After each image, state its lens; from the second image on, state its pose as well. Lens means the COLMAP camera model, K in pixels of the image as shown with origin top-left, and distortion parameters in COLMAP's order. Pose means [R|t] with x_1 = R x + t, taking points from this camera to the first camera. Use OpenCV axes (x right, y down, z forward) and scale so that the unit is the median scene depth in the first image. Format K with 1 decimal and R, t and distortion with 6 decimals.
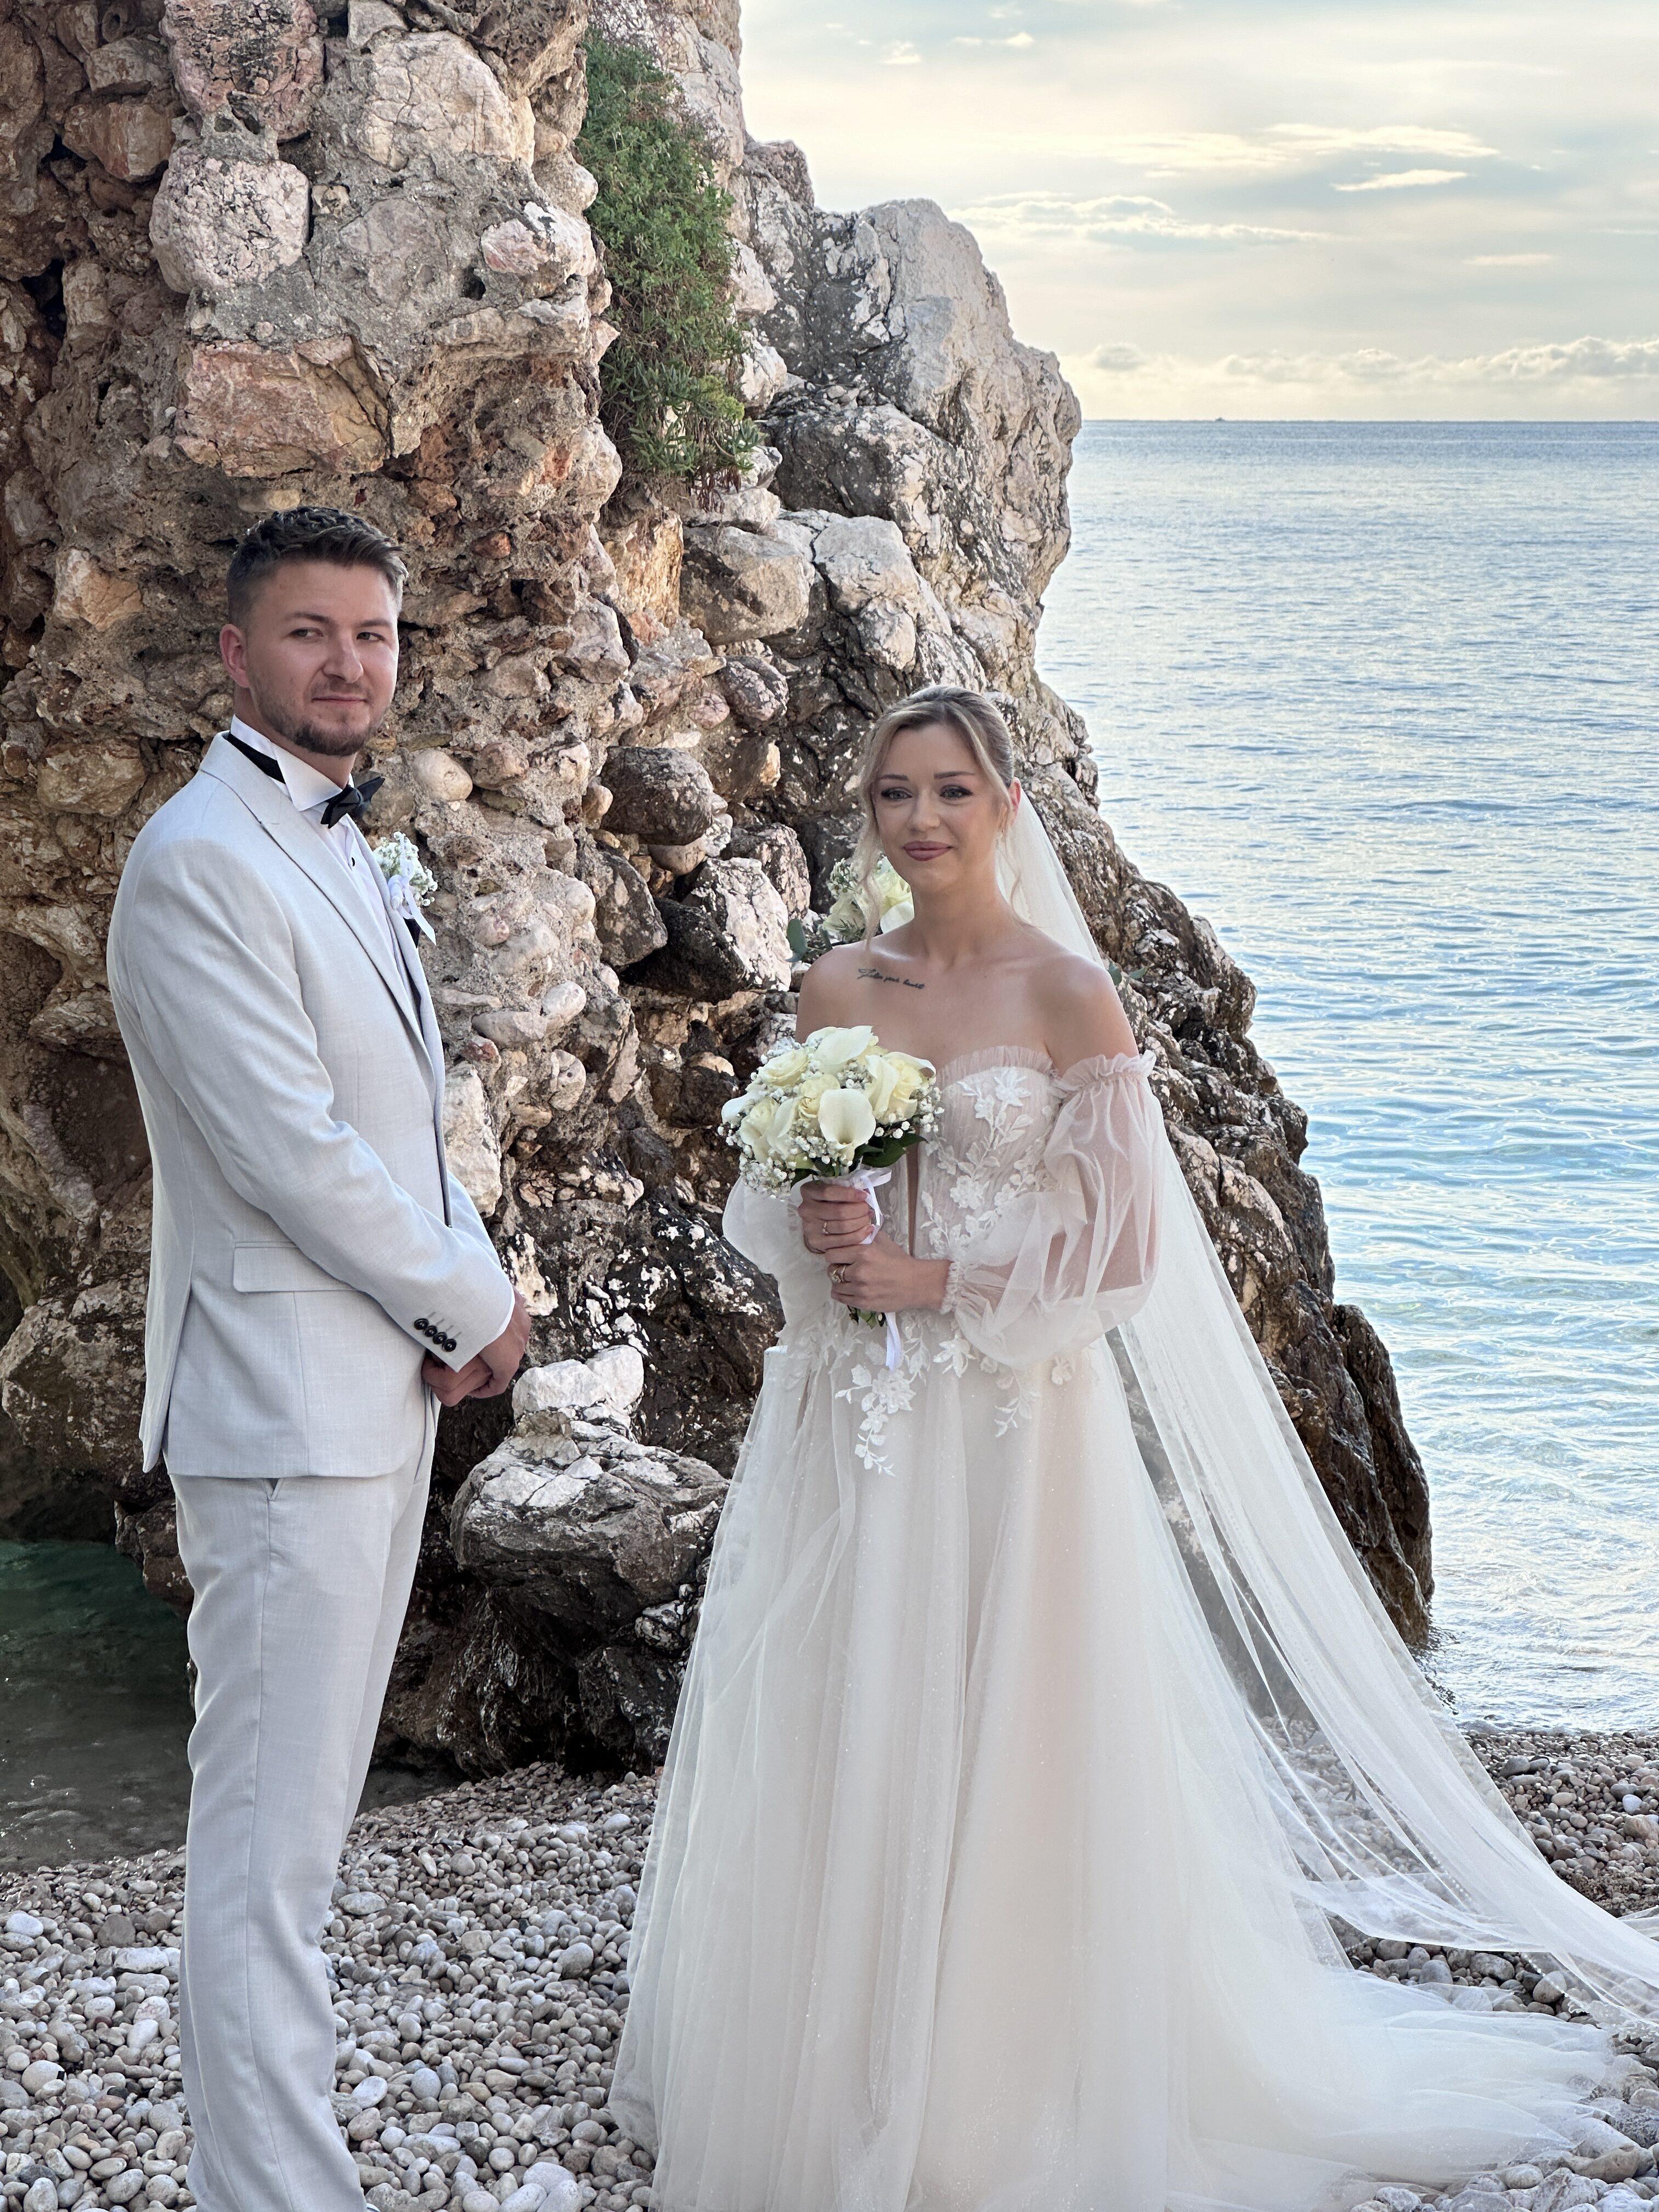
lens RADIAL K [[4954.6, 0, 831.7], [0, 4954.6, 1105.4], [0, 0, 1]] dist [0.203611, 0.000000]
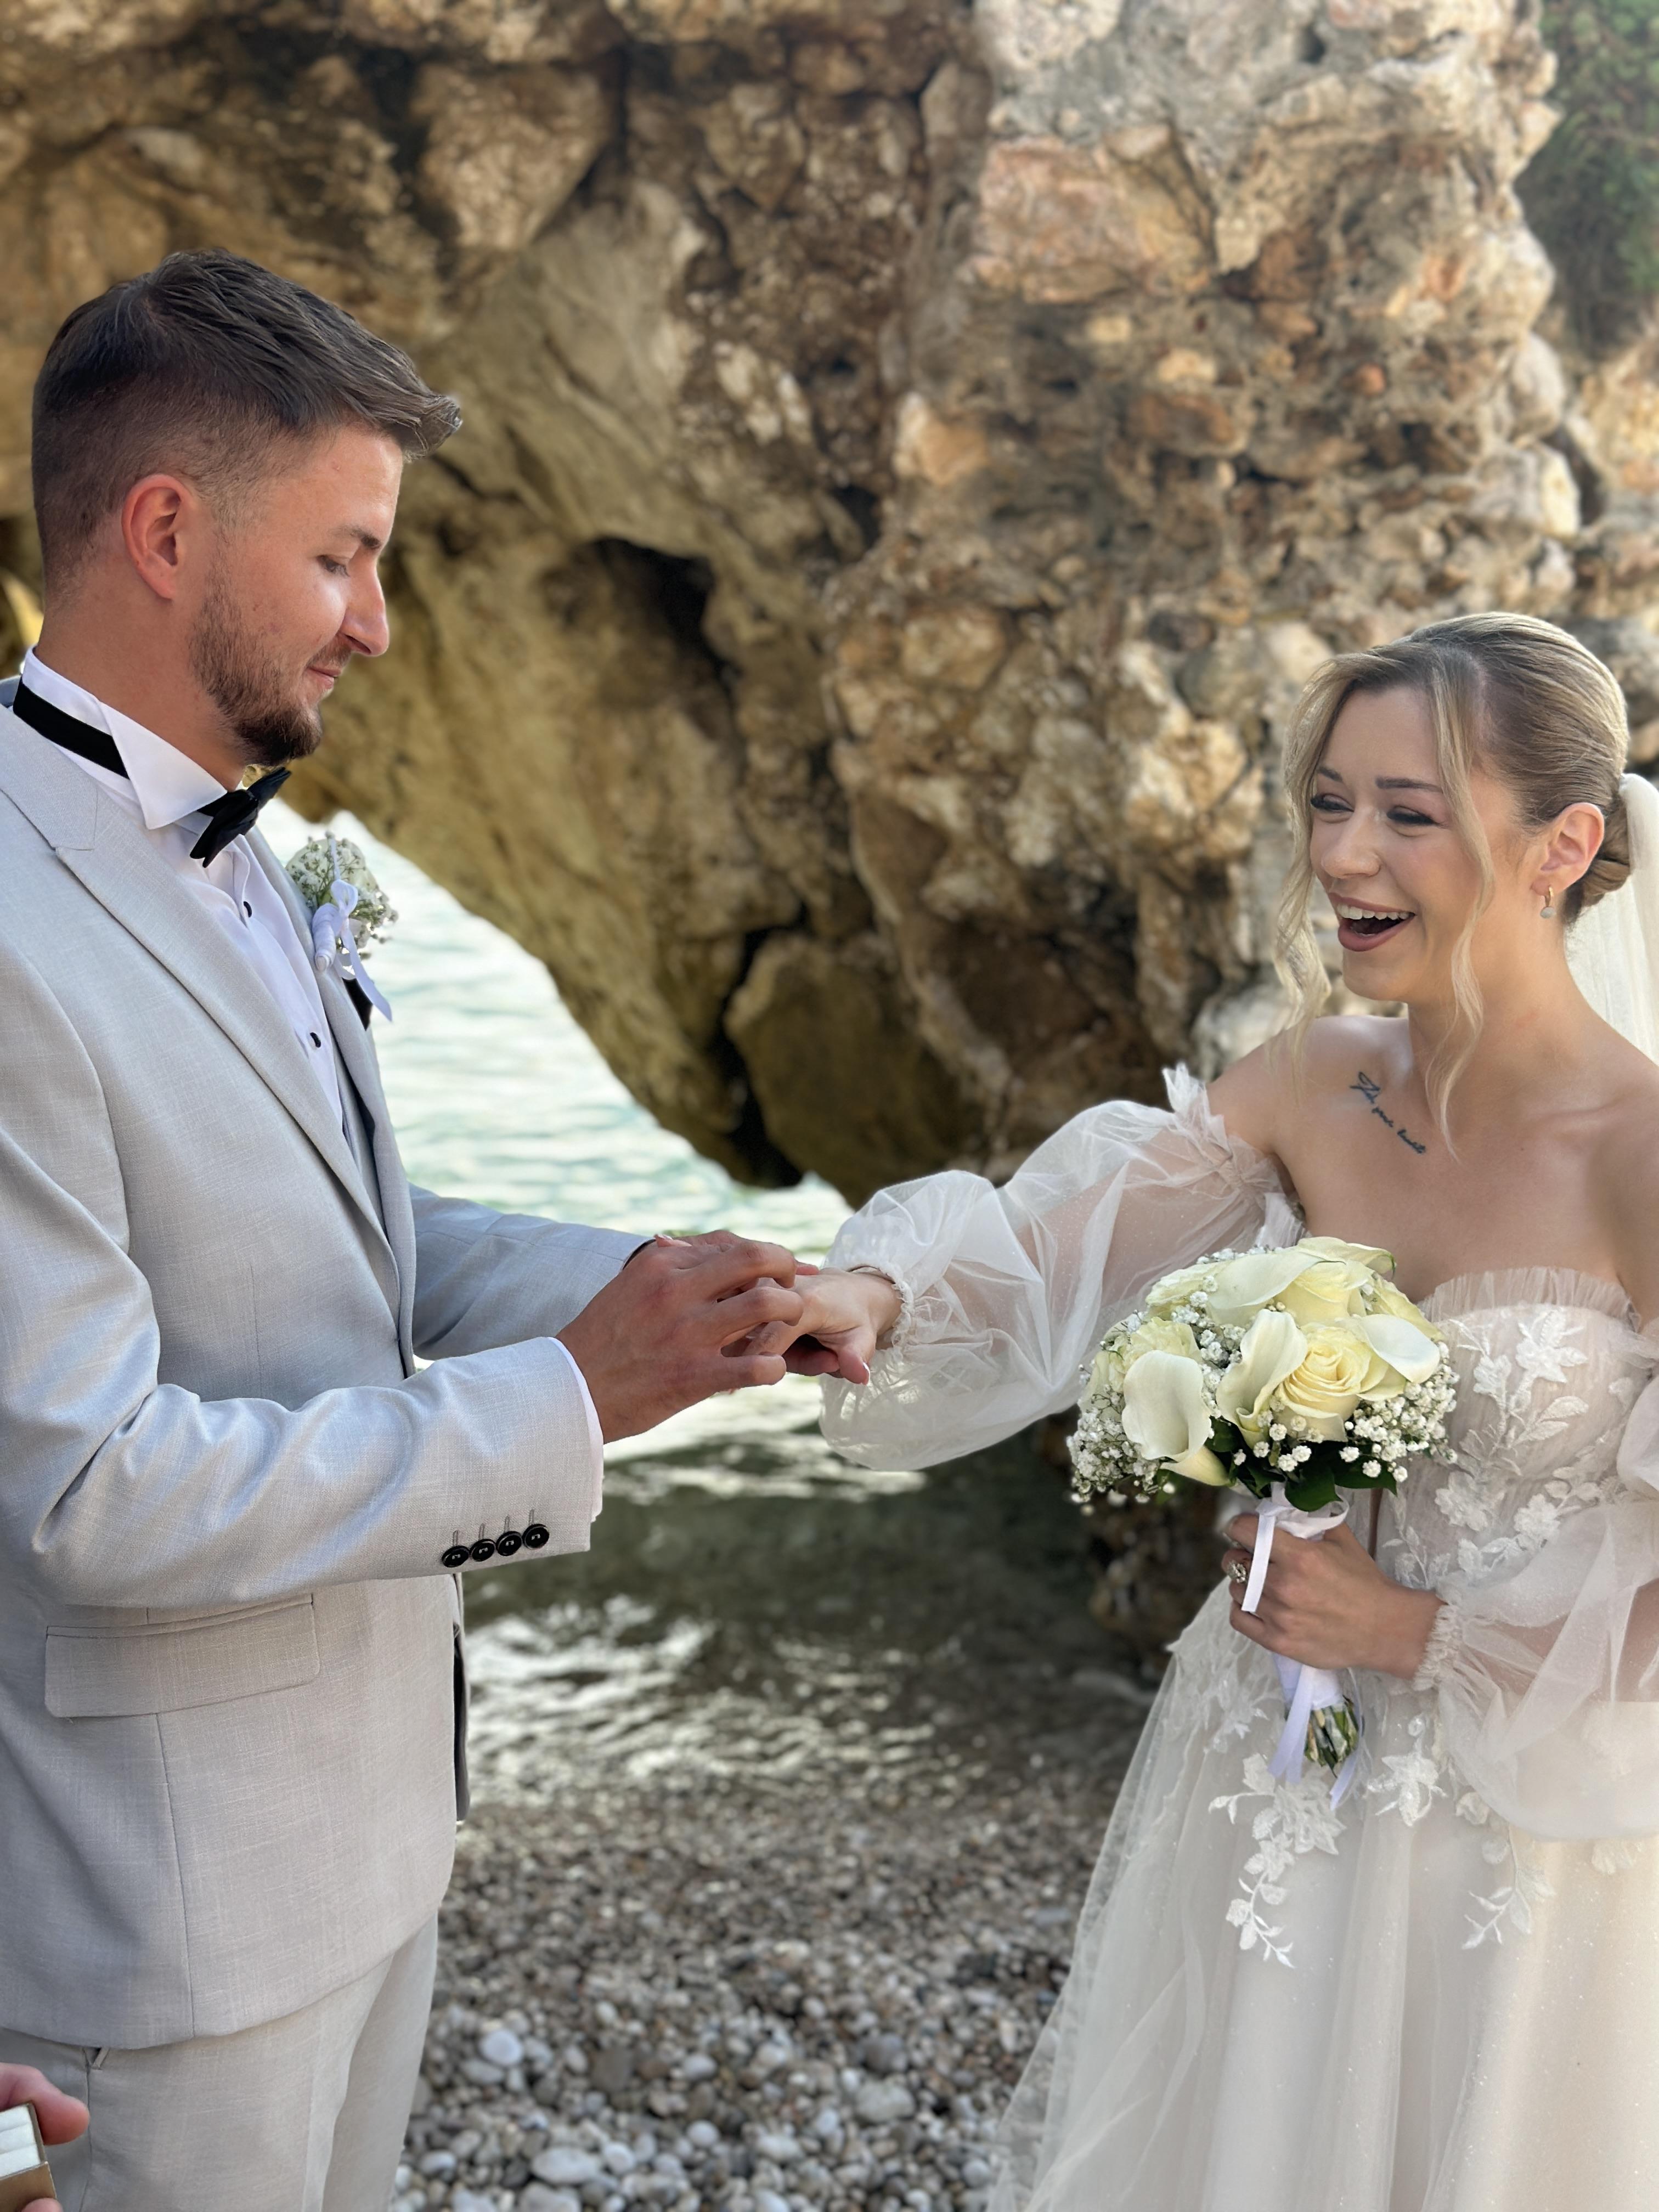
lens RADIAL K [[3106.0, 0, 715.4], [0, 3106.0, 1187.2], [0, 0, 1]] dist [0.069607, 0.000000]
pose [[0.902032, 0.097781, -0.420448, 0.068280], [-0.042307, 0.989343, 0.139321, -0.045524], [0.429591, -0.107884, 0.896556, 0.453223]]
